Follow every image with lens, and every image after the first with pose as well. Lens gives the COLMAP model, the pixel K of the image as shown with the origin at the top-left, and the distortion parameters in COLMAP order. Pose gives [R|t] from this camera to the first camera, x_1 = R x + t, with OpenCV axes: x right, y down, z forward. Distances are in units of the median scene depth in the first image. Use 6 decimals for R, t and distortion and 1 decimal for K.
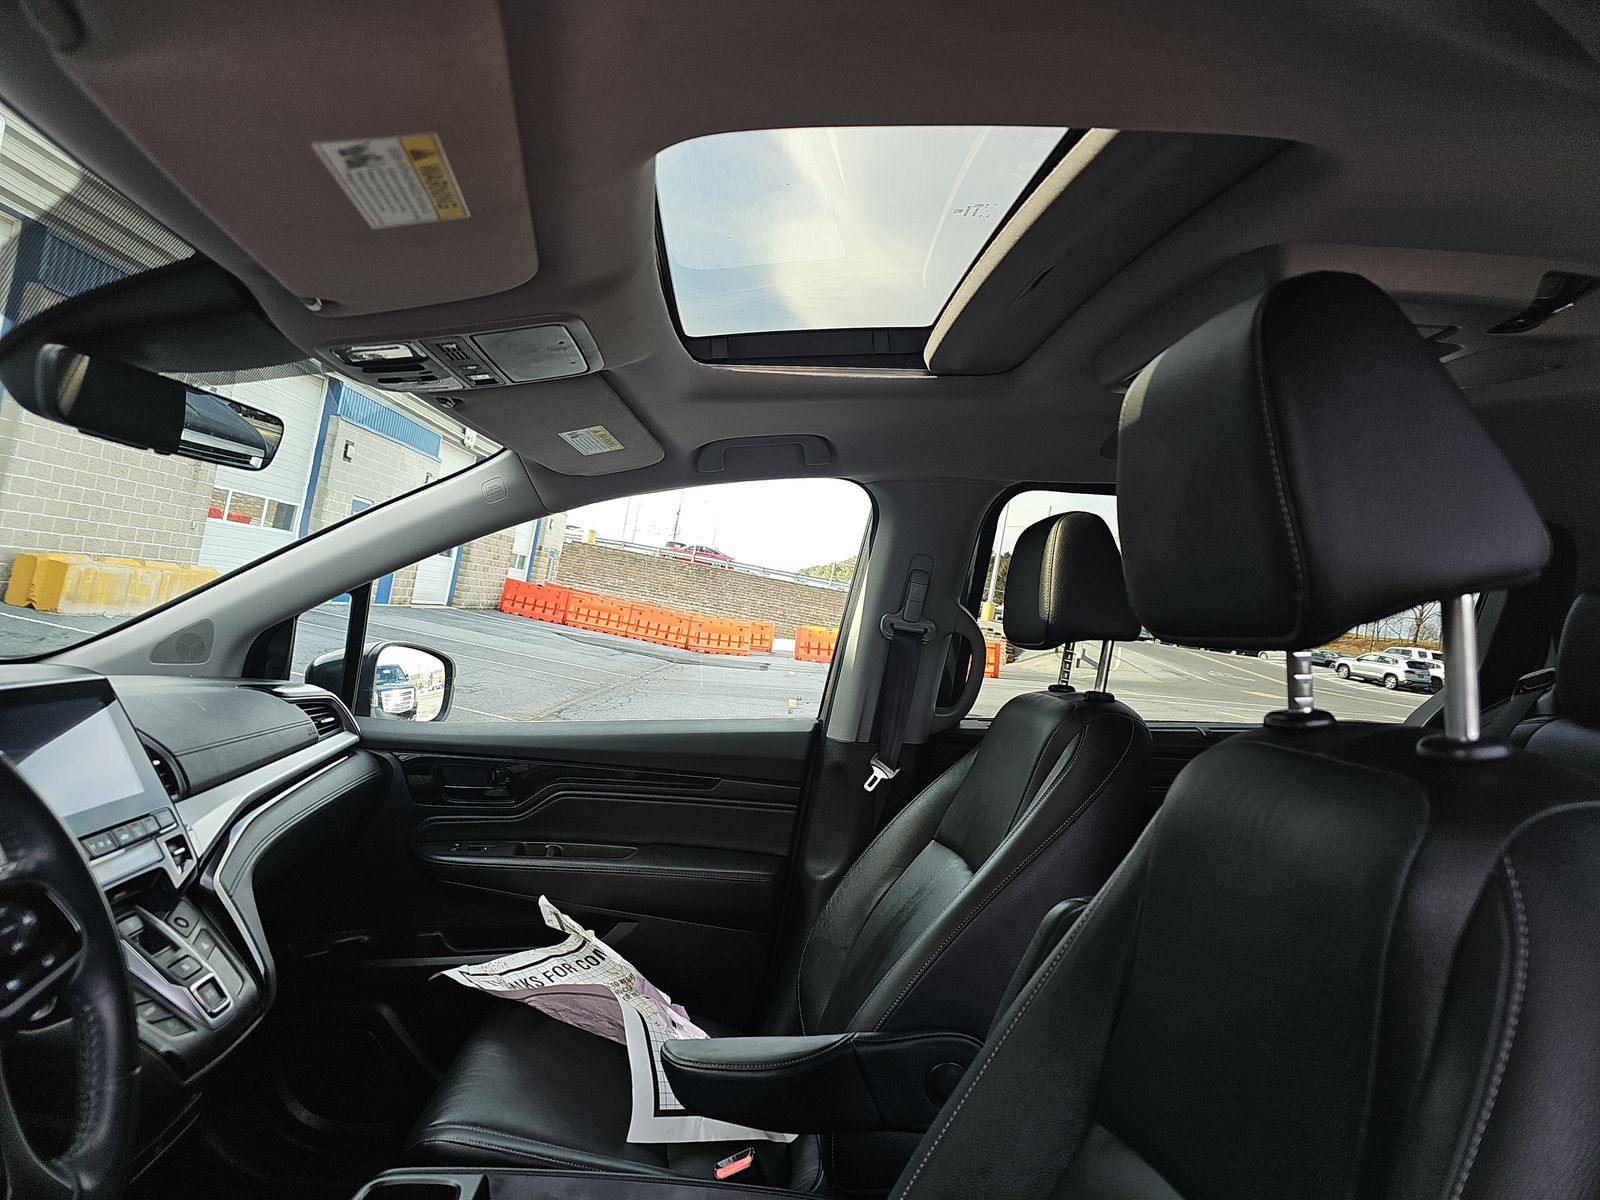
lens RADIAL K [[1050.9, 0, 781.0], [0, 1050.9, 610.0], [0, 0, 1]] dist [0.048389, -0.038212]
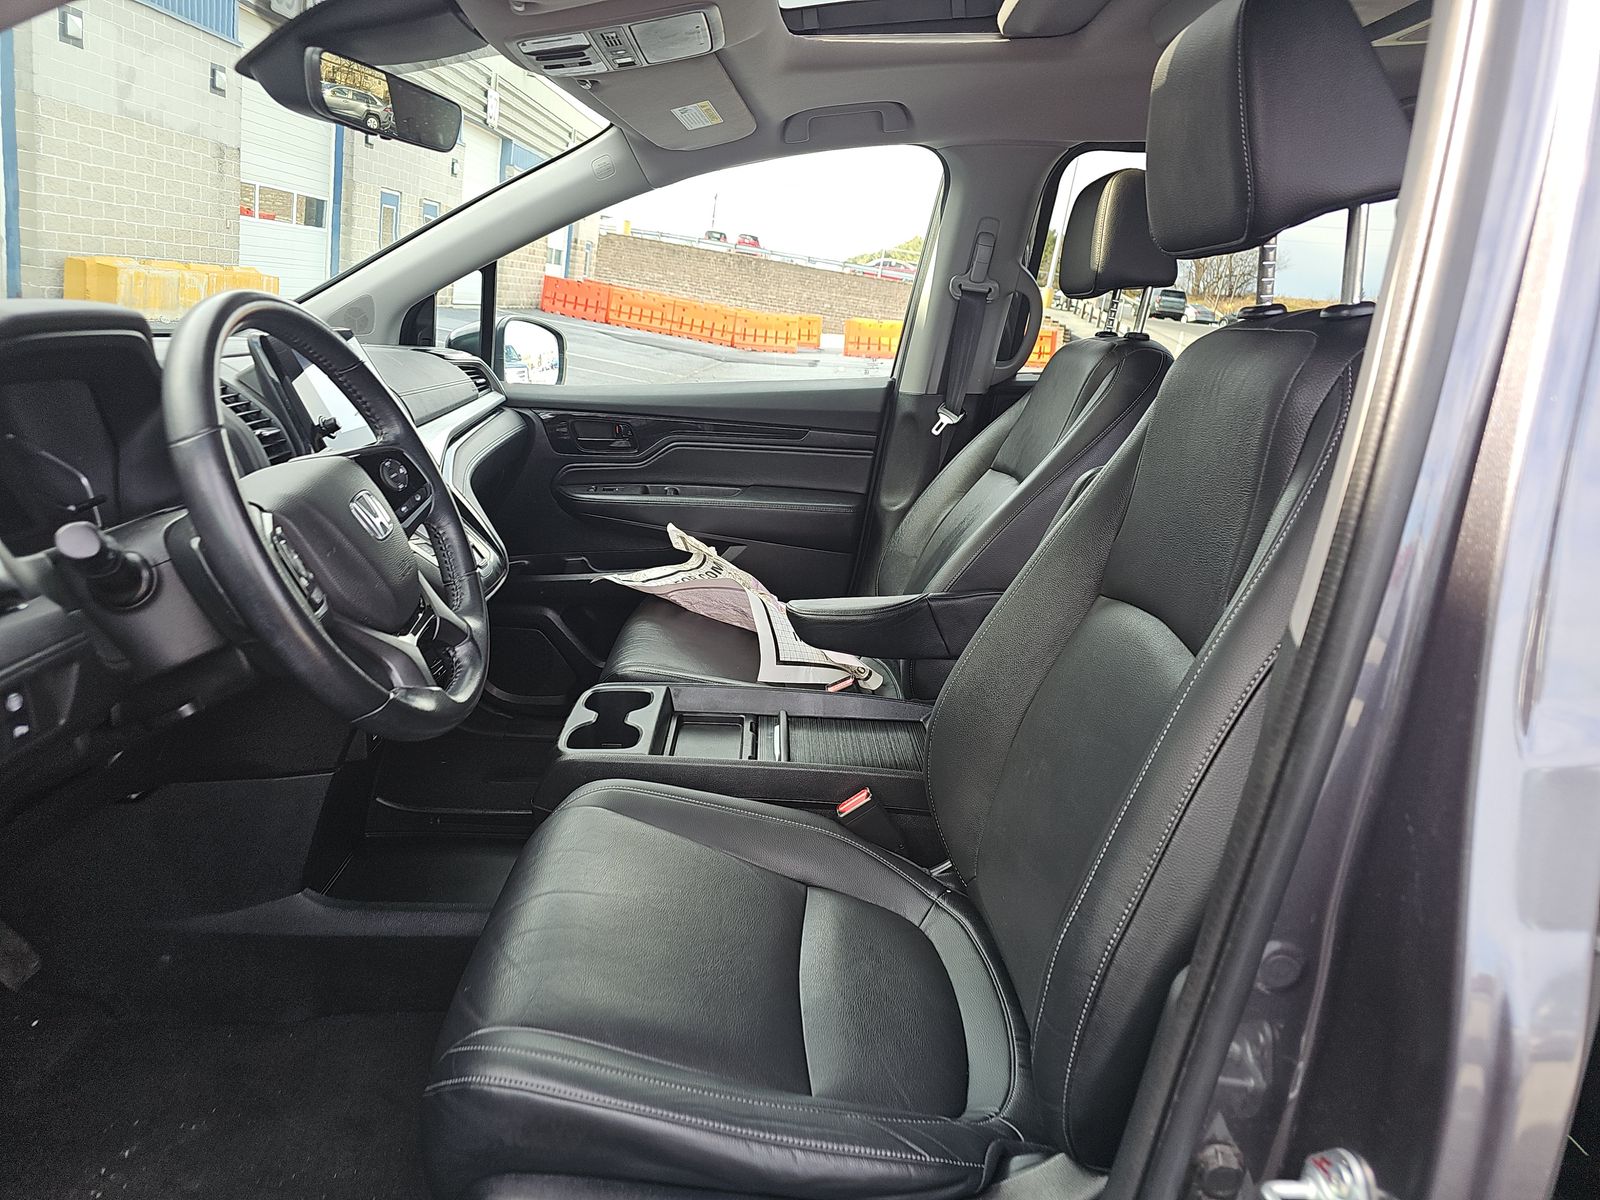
lens RADIAL K [[1050.9, 0, 781.0], [0, 1050.9, 610.0], [0, 0, 1]] dist [0.048389, -0.038212]
pose [[0.998763, -0.012991, -0.047993, -0.035505], [0.025841, 0.960282, 0.277833, 0.028491], [0.042477, -0.278730, 0.959430, -0.192285]]
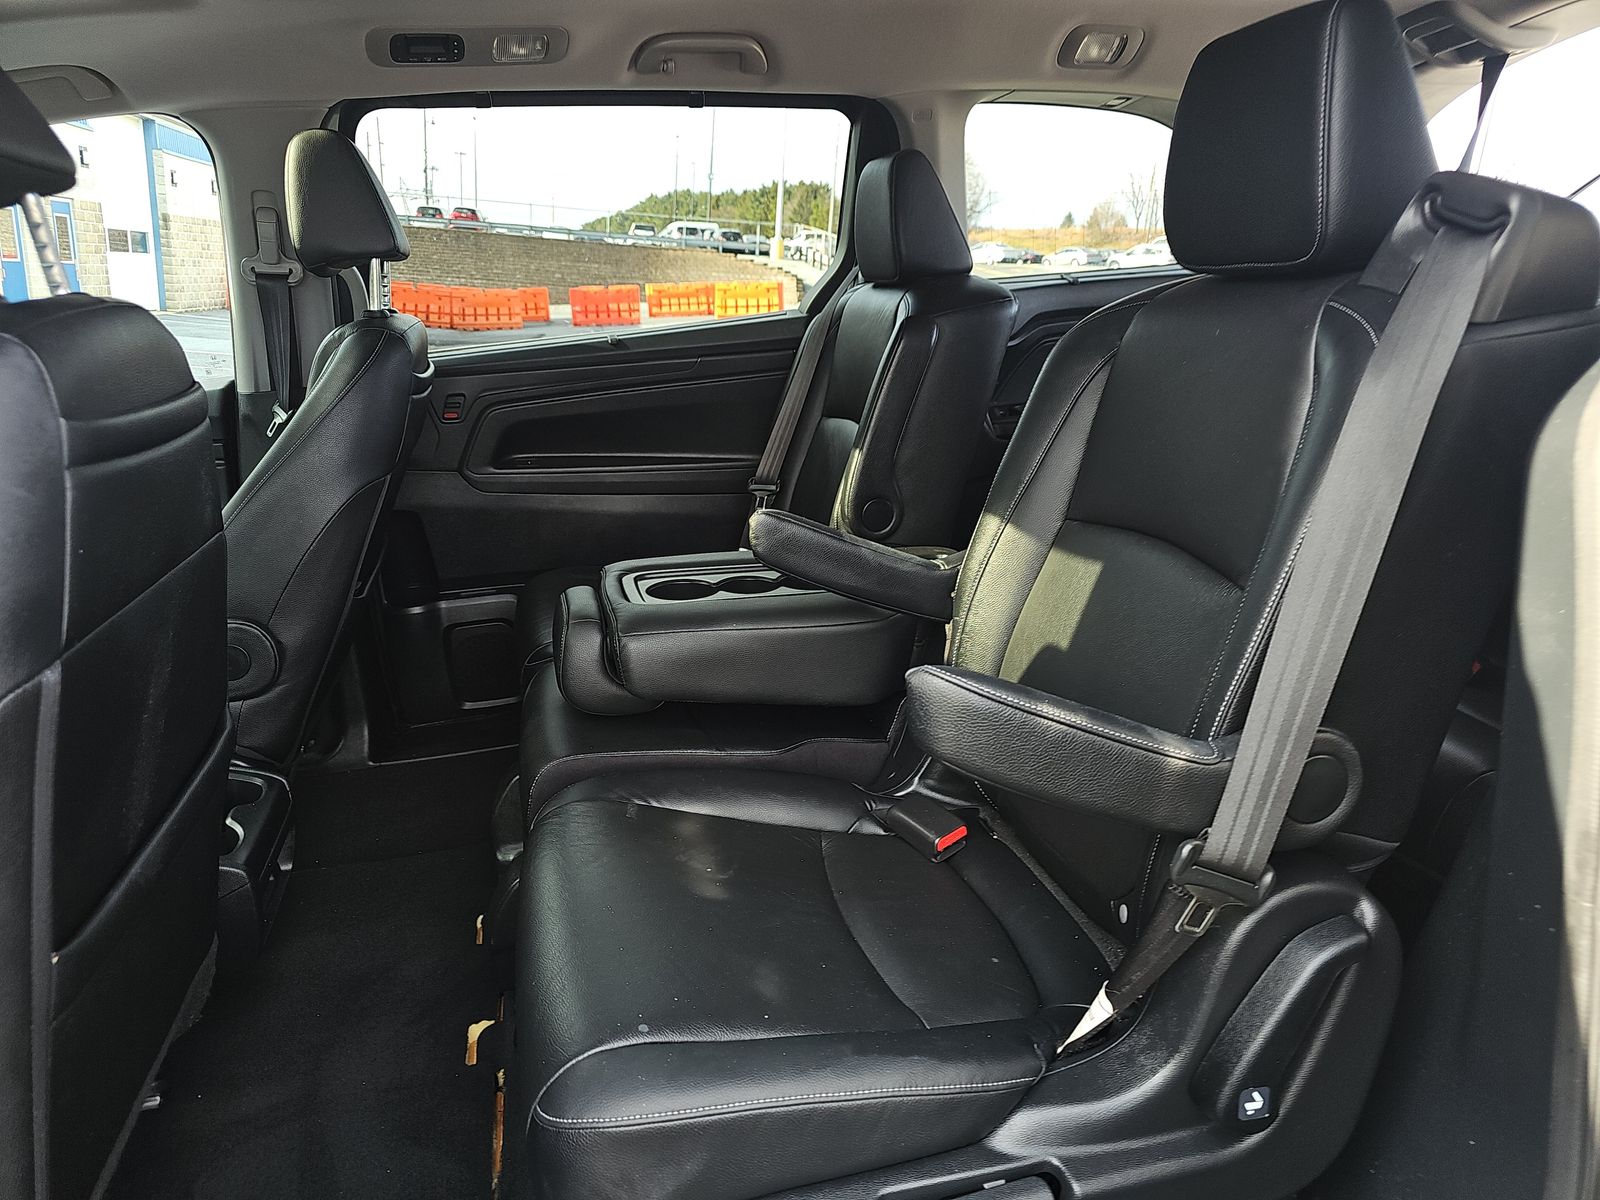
lens RADIAL K [[1050.9, 0, 781.0], [0, 1050.9, 610.0], [0, 0, 1]] dist [0.048389, -0.038212]
pose [[0.974678, -0.167591, 0.148044, 0.395043], [0.112589, 0.939802, 0.322638, 0.049492], [-0.193203, -0.297800, 0.934873, -0.144241]]
